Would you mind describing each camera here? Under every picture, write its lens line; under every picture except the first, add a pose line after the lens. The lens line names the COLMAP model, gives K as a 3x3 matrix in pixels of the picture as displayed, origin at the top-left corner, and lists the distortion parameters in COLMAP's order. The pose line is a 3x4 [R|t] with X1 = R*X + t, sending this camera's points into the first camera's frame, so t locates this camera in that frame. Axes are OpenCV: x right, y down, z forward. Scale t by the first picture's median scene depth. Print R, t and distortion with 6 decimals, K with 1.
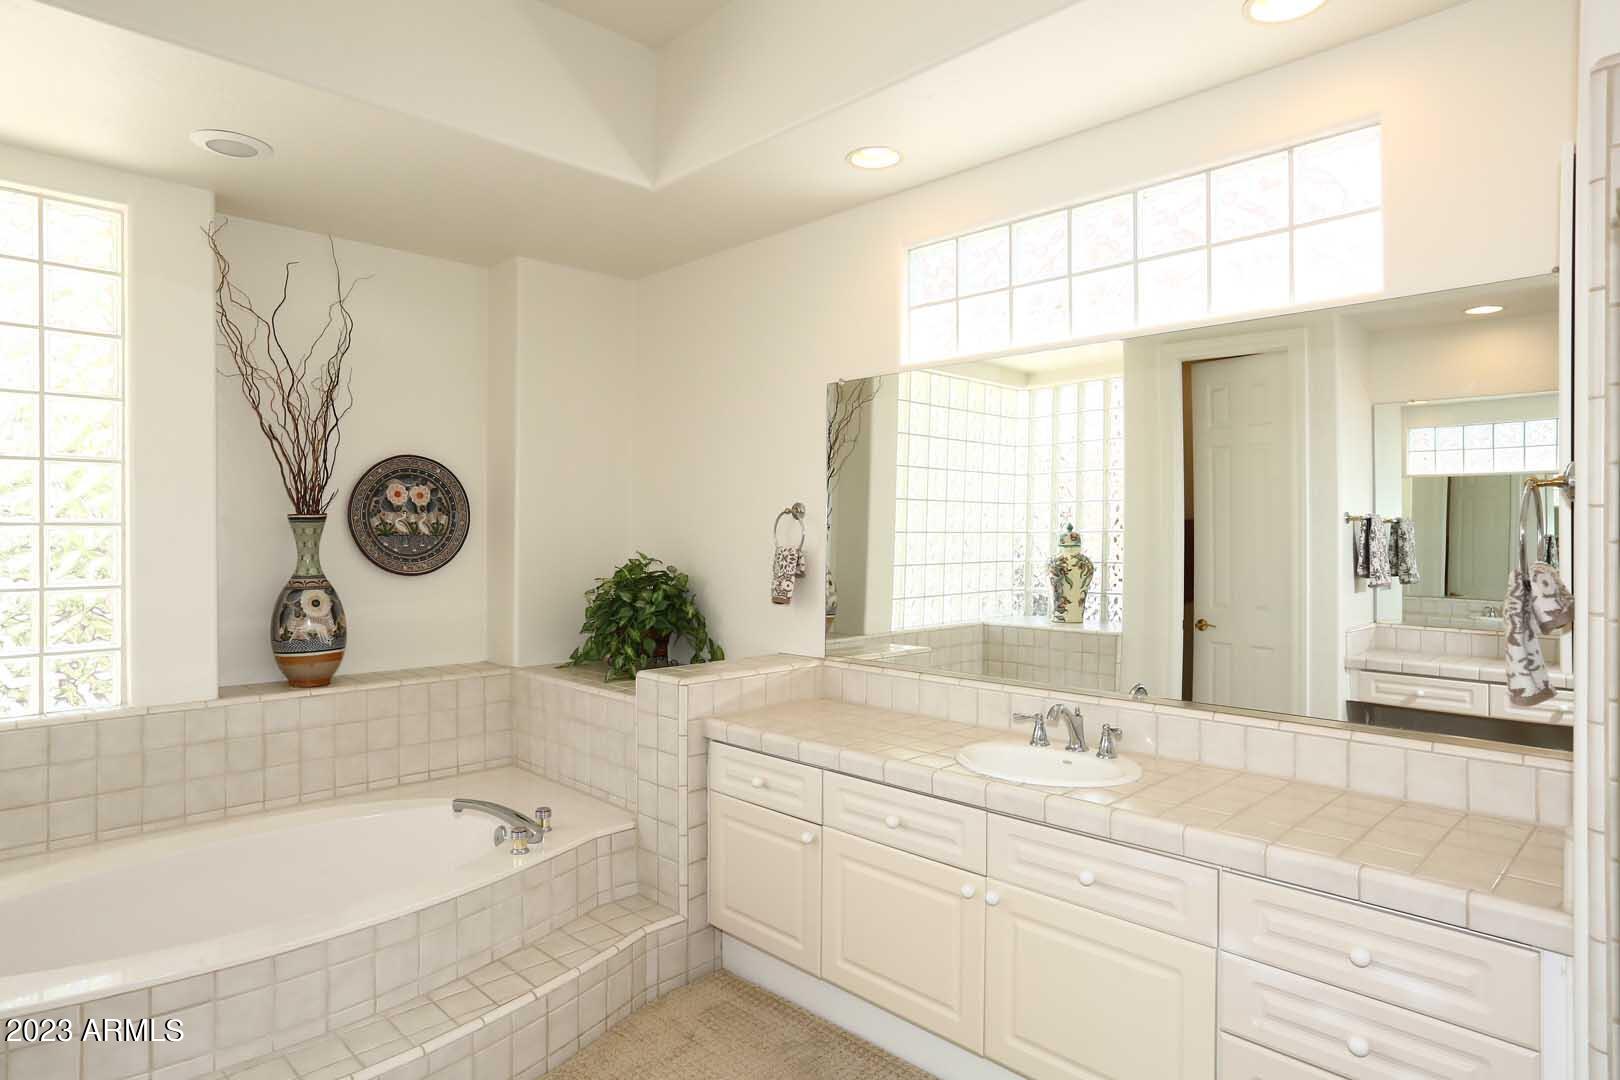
lens RADIAL K [[930.0, 0, 811.8], [0, 930.0, 536.1], [0, 0, 1]] dist [-0.036231, 0.015988]
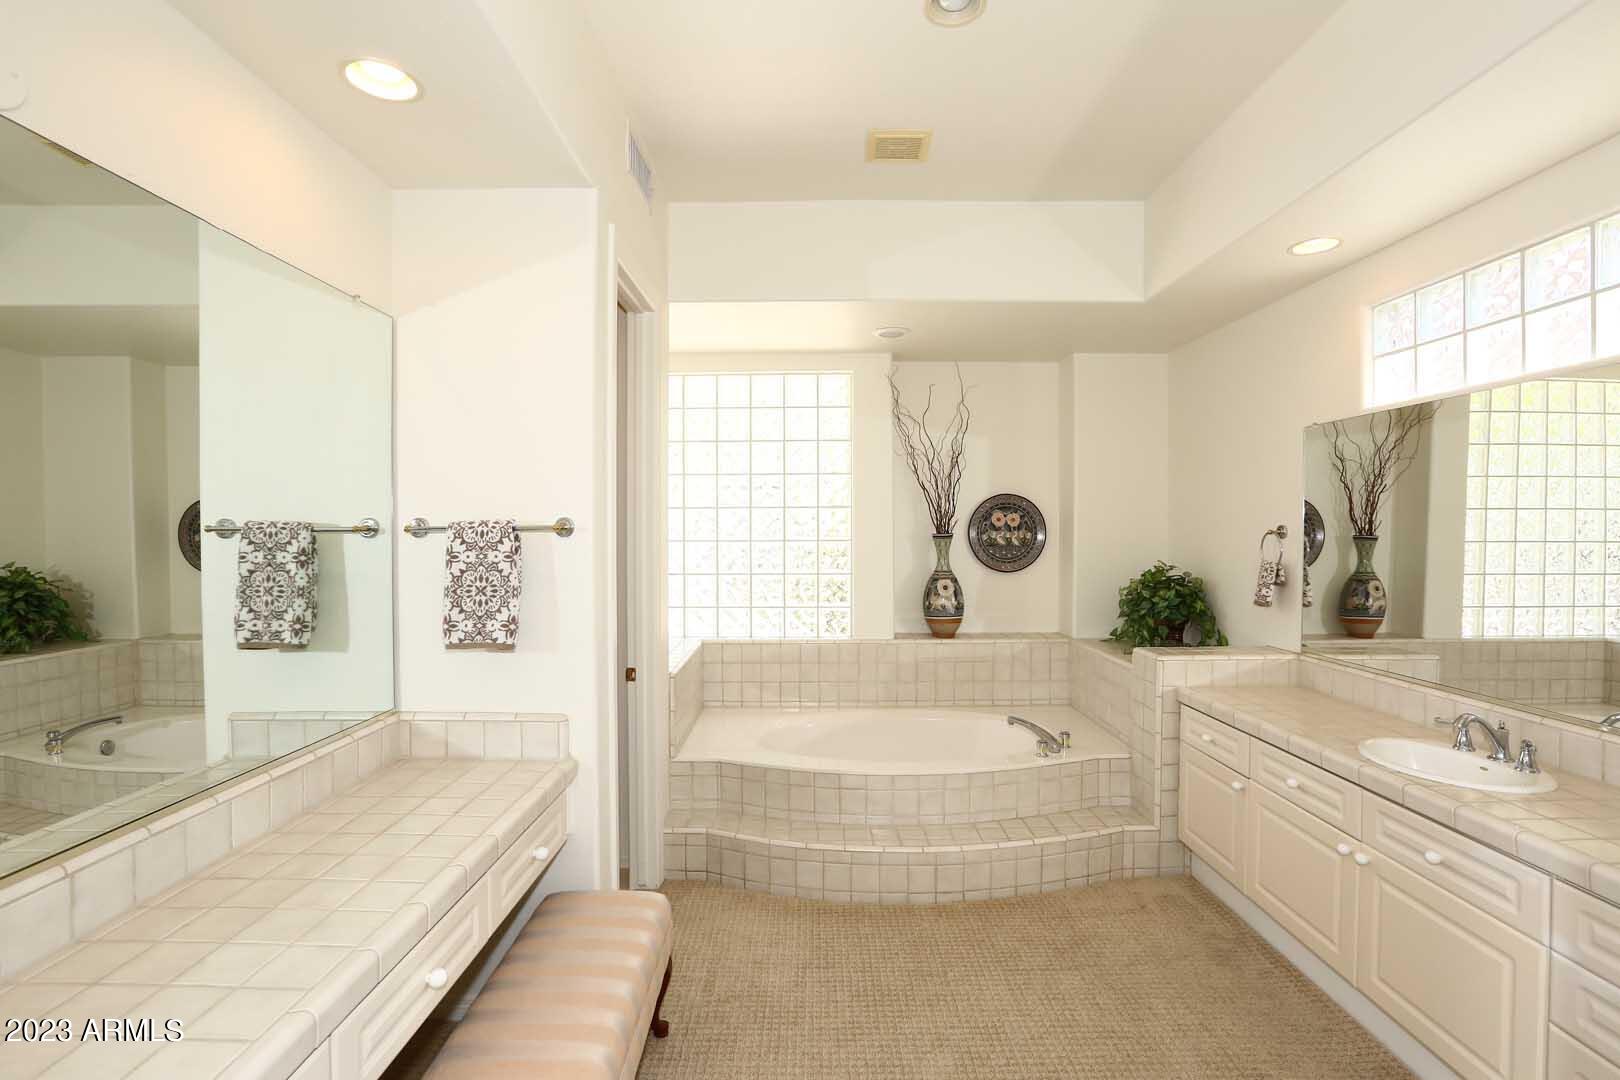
lens RADIAL K [[747.3, 0, 811.0], [0, 747.3, 540.1], [0, 0, 1]] dist [-0.029636, 0.004348]
pose [[0.713648, 0.007510, -0.700464, 0.245473], [-0.000051, 0.999943, 0.010668, -0.028633], [0.700504, -0.007578, 0.713608, -0.140111]]
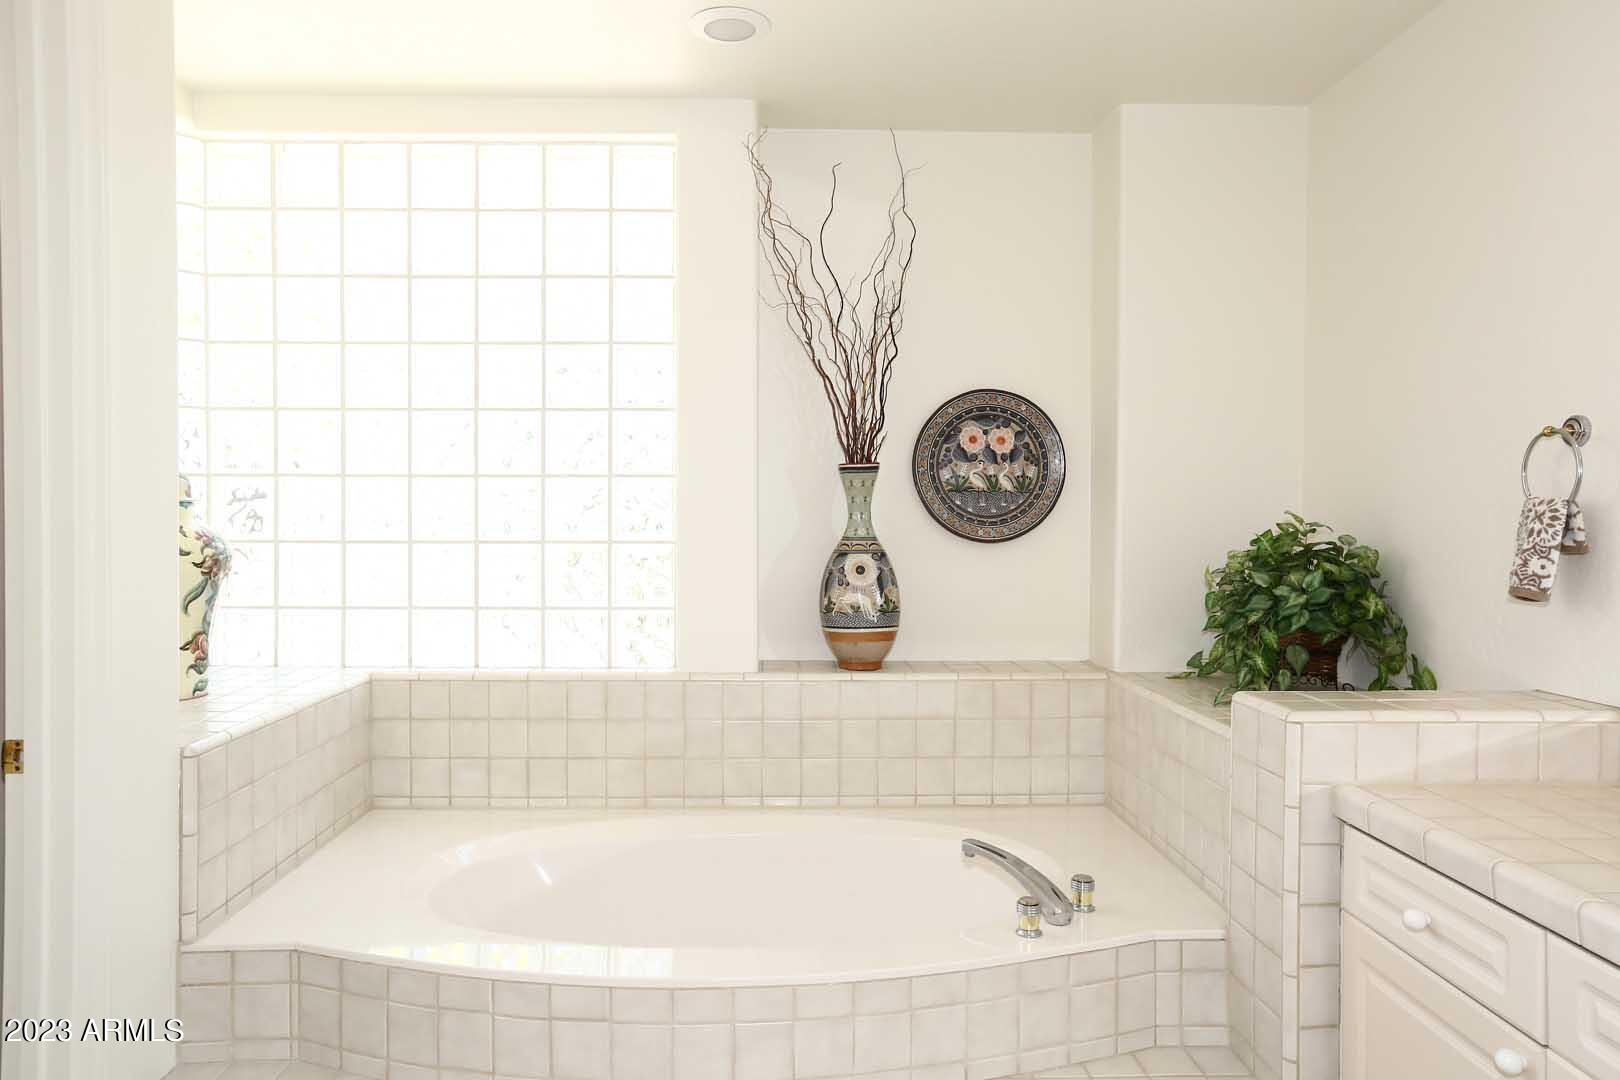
lens RADIAL K [[1082.1, 0, 798.1], [0, 1082.1, 535.8], [0, 0, 1]] dist [-0.003345, 0.020734]
pose [[0.730084, 0.013572, -0.683222, 0.095105], [-0.005538, 0.999887, 0.013944, 0.030234], [0.683335, -0.006396, 0.730077, 0.257612]]
